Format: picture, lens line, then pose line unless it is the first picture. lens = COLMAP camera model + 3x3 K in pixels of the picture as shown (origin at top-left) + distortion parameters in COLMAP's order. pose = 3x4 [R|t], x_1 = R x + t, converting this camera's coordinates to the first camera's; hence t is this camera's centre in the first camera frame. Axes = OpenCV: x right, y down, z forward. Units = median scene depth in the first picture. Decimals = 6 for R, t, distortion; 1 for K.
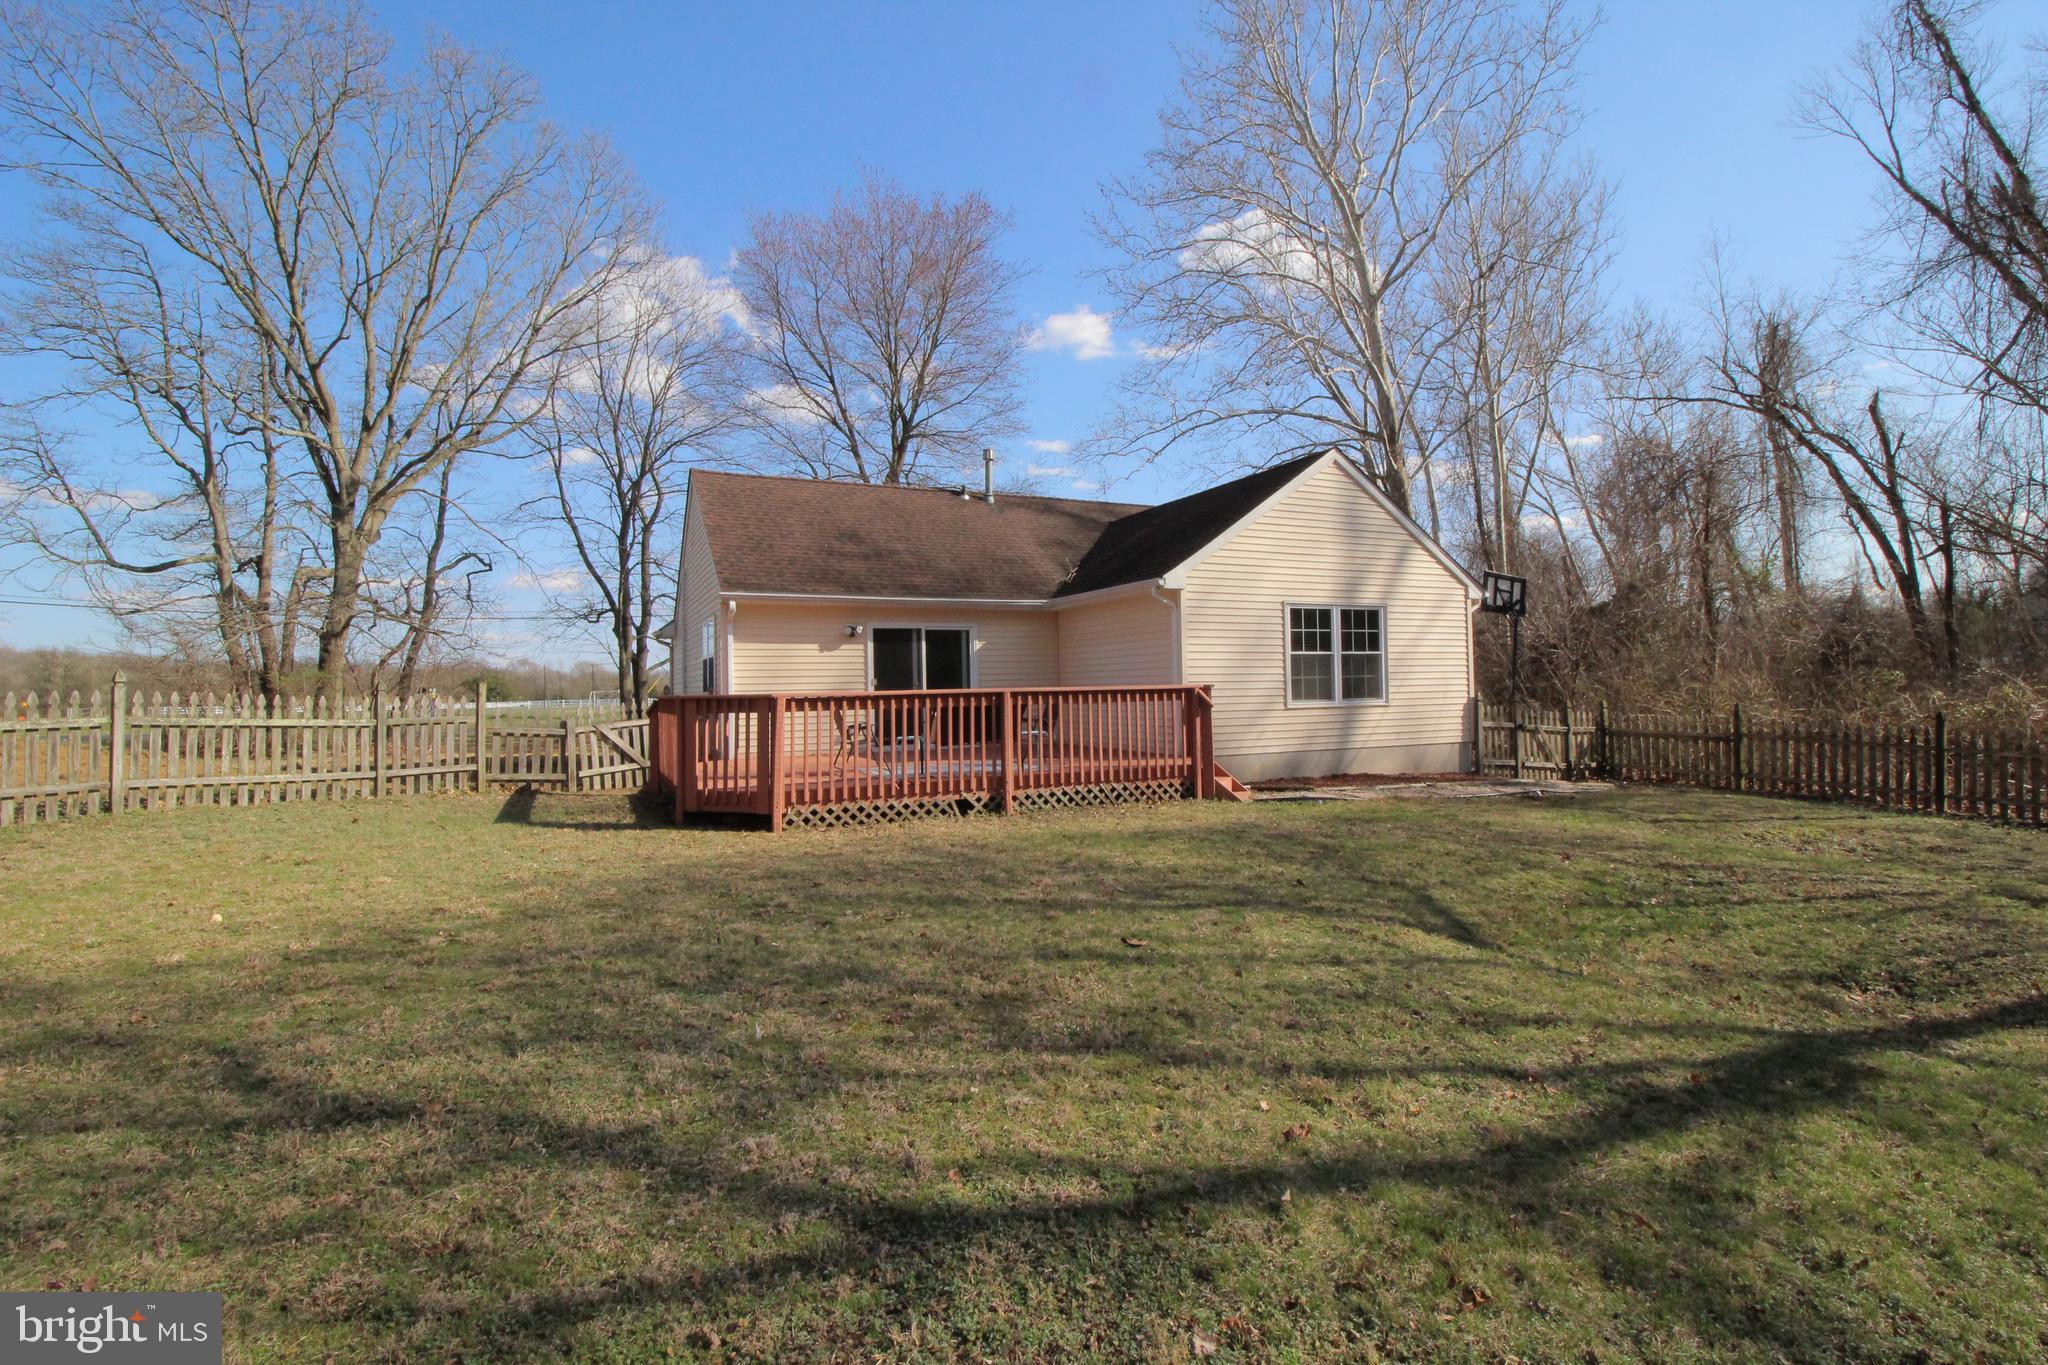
lens RADIAL K [[943.0, 0, 1028.8], [0, 943.0, 666.2], [0, 0, 1]] dist [0.001412, -0.013934]
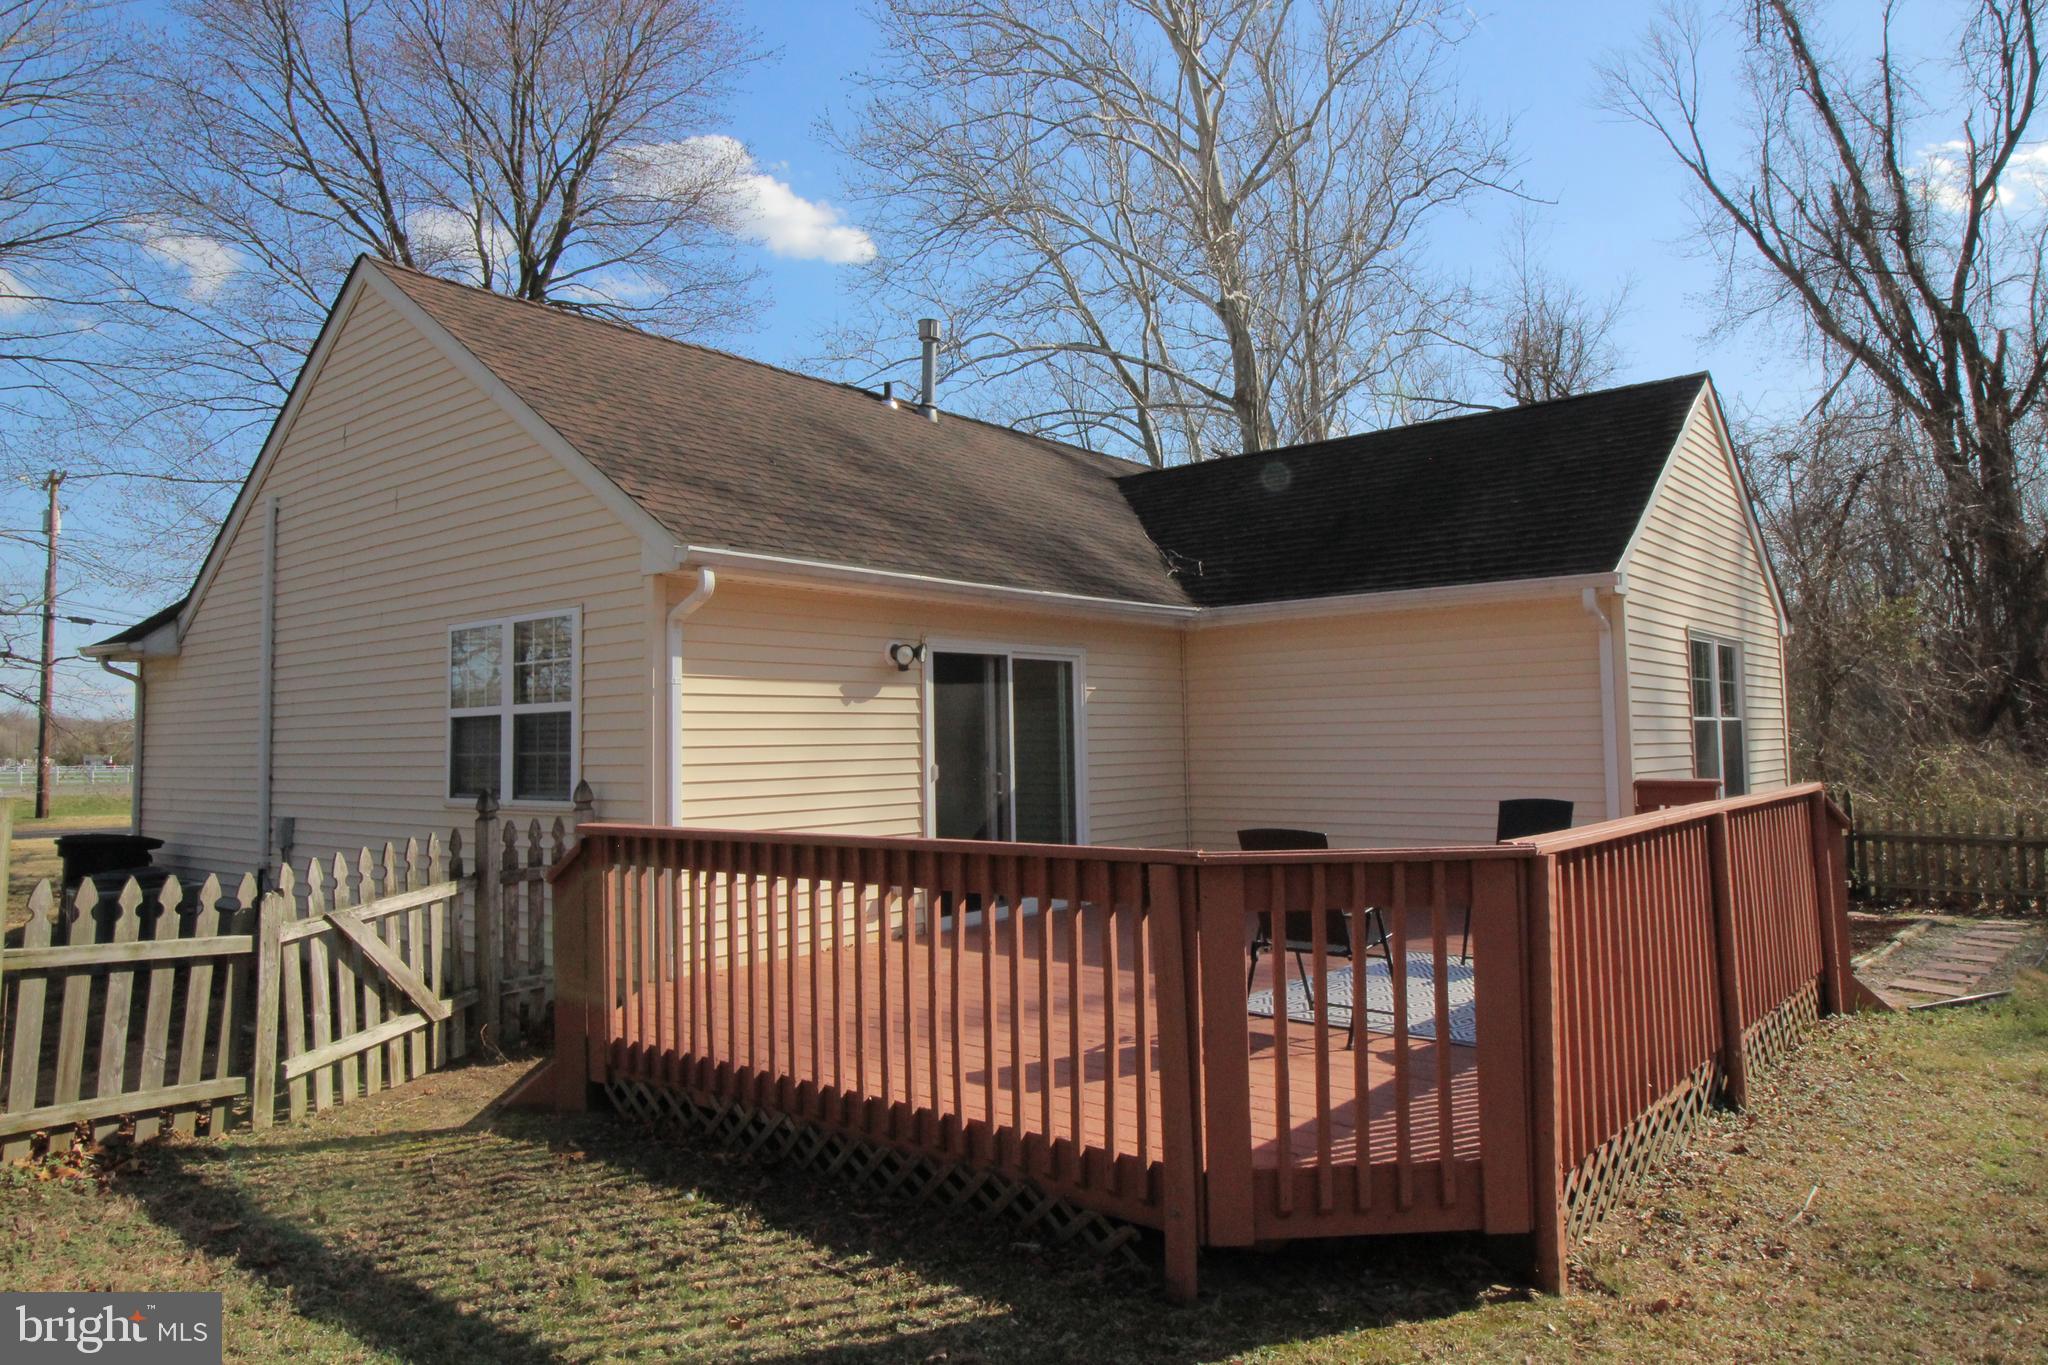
lens RADIAL K [[1307.9, 0, 1025.3], [0, 1307.9, 648.6], [0, 0, 1]] dist [-0.002333, -0.006879]
pose [[0.910269, 0.032810, 0.412715, -0.382369], [-0.009855, 0.998290, -0.057625, -0.006428], [-0.413900, 0.048387, 0.909035, 0.422144]]
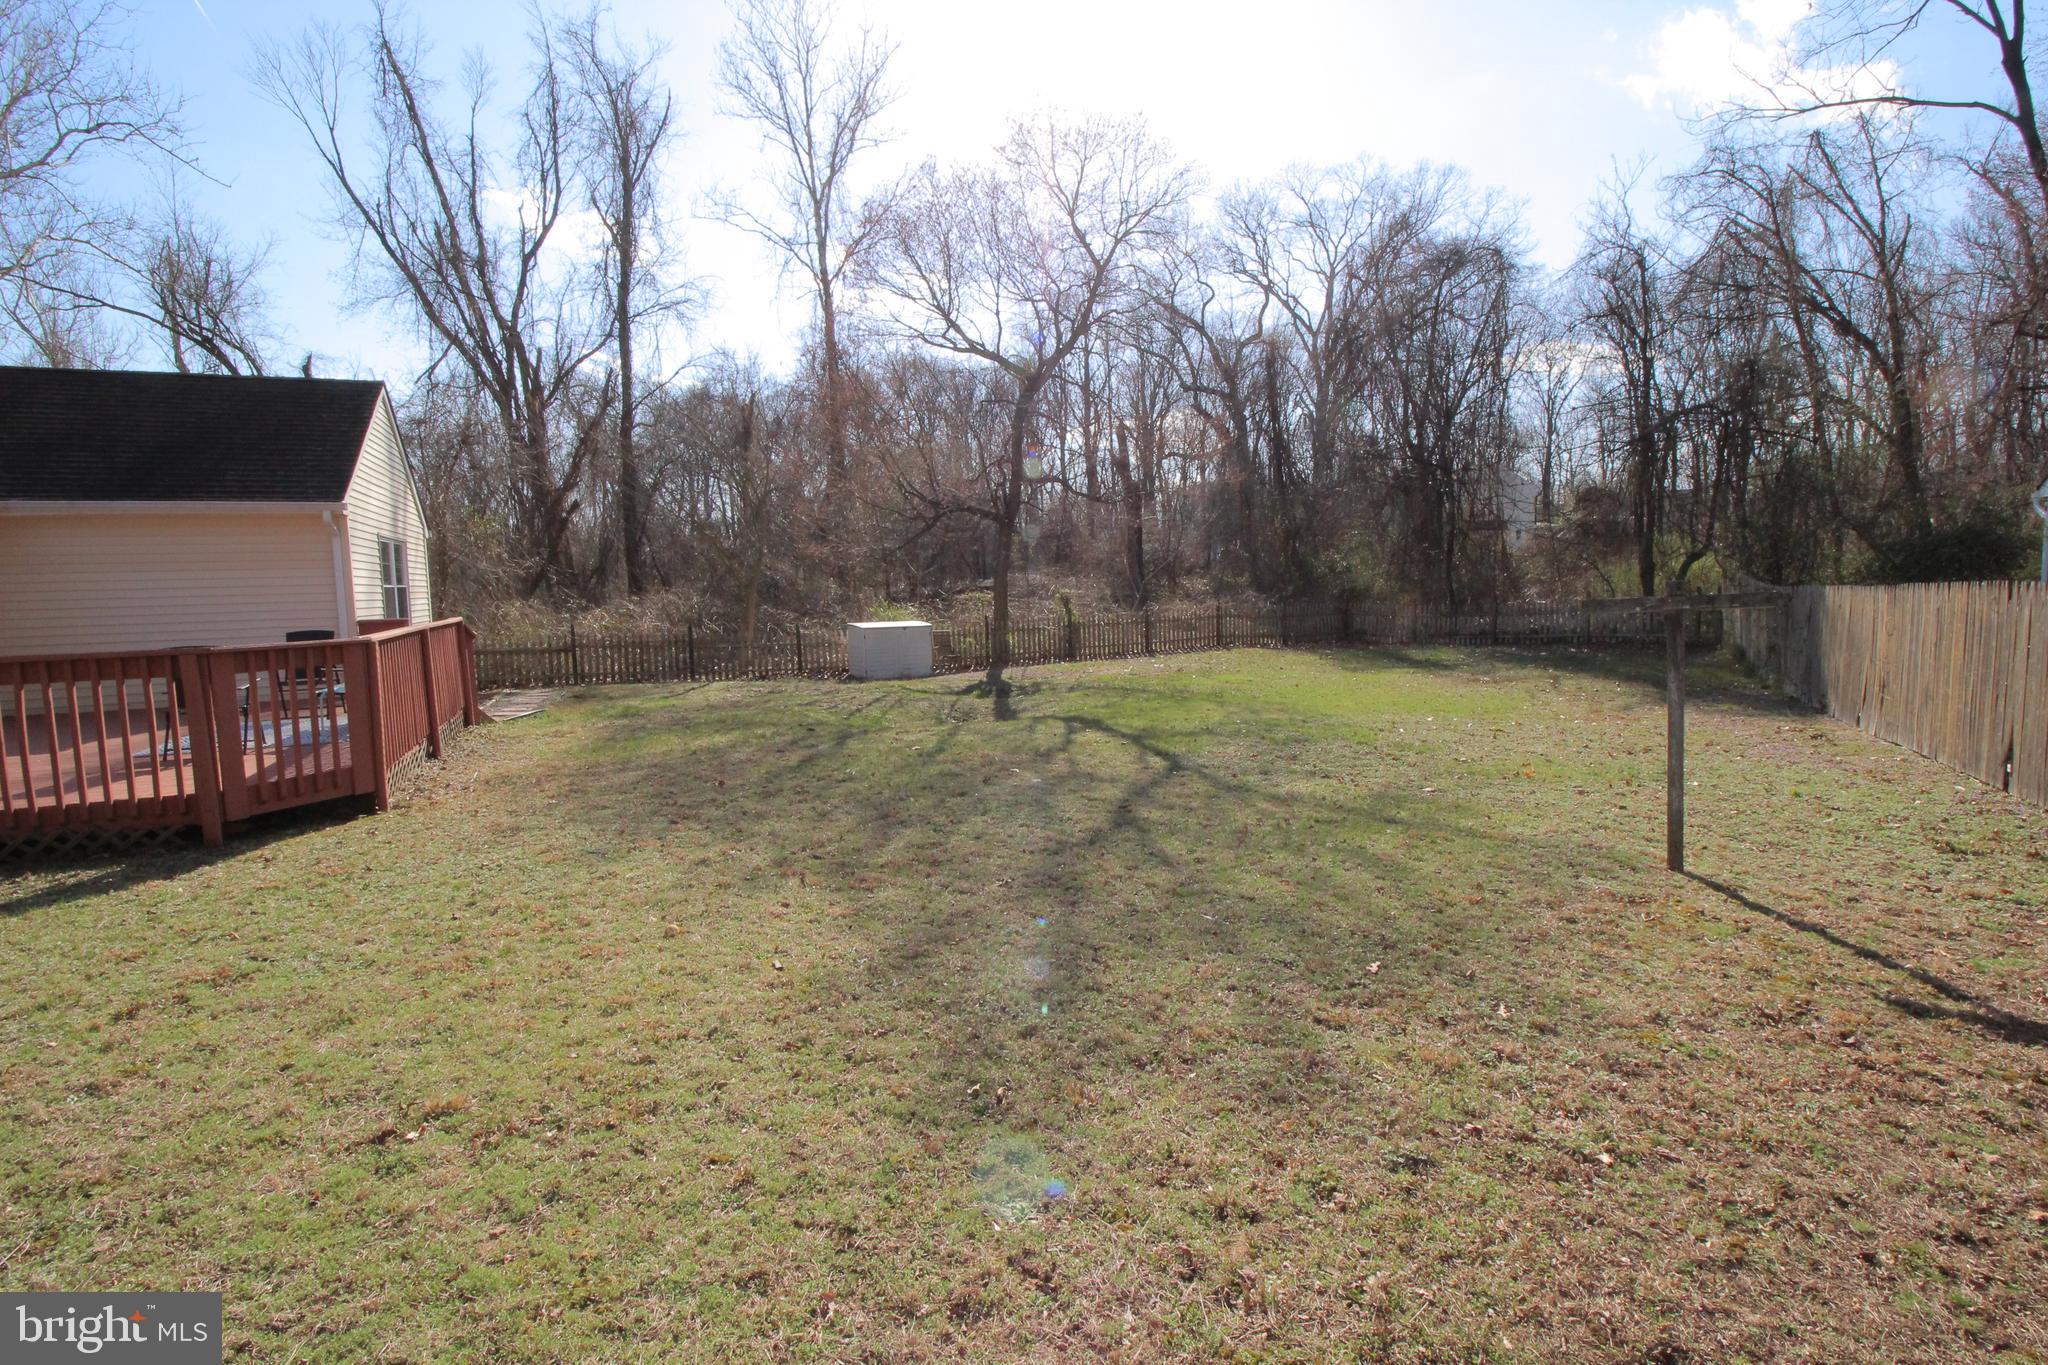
lens RADIAL K [[930.8, 0, 1027.7], [0, 930.8, 668.1], [0, 0, 1]] dist [-0.009990, -0.010253]
pose [[0.018726, -0.076276, 0.996911, -0.638237], [-0.002074, 0.997081, 0.076328, -0.003224], [-0.999822, -0.003497, 0.018513, 0.283344]]
